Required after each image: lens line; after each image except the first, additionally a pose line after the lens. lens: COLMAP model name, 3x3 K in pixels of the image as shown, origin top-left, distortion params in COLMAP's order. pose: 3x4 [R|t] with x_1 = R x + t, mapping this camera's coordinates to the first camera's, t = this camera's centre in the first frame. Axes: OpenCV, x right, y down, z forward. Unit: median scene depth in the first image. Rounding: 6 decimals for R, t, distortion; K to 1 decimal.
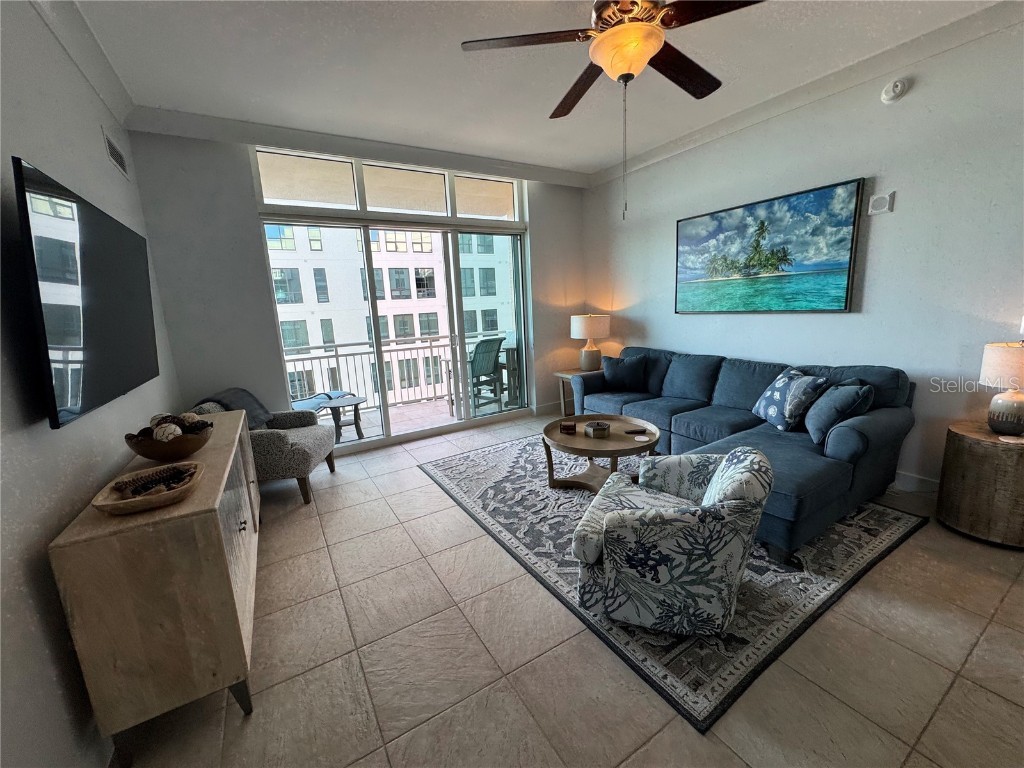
lens RADIAL K [[408.4, 0, 512.6], [0, 408.4, 381.6], [0, 0, 1]] dist [-0.001682, 0.000112]
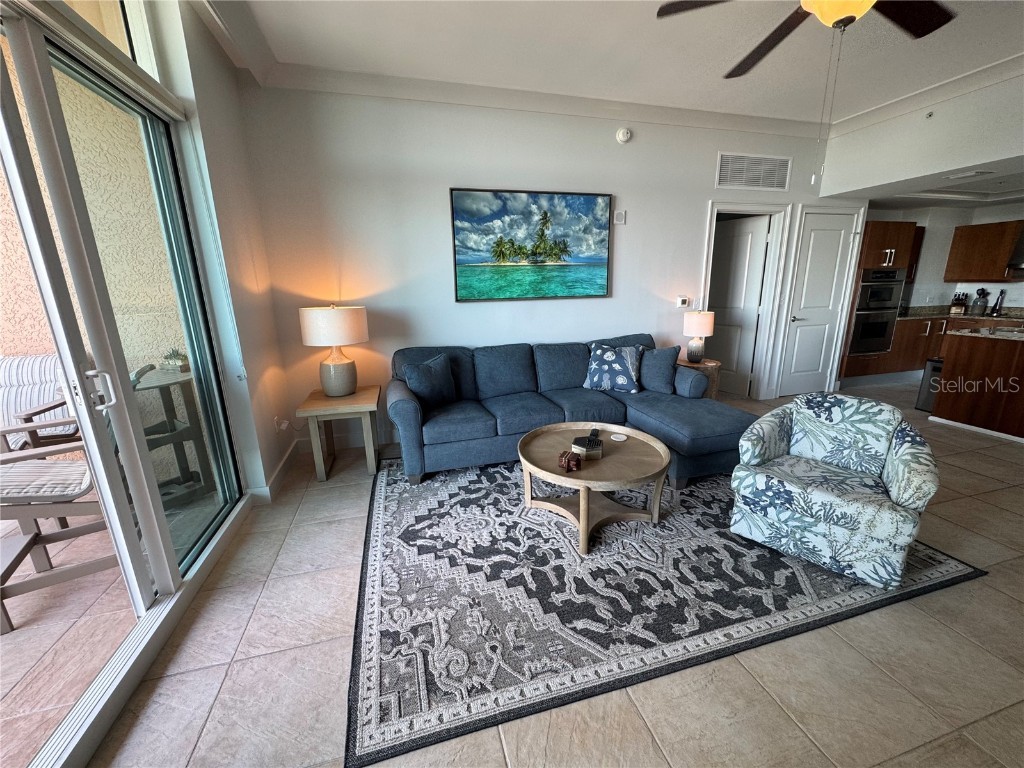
lens RADIAL K [[408.4, 0, 510.9], [0, 408.4, 383.7], [0, 0, 1]] dist [-0.001682, 0.000112]
pose [[0.276581, -0.190710, 0.941877, -0.493918], [0.185341, 0.972295, 0.142444, -0.126414], [-0.942948, 0.135171, 0.304265, 0.822407]]
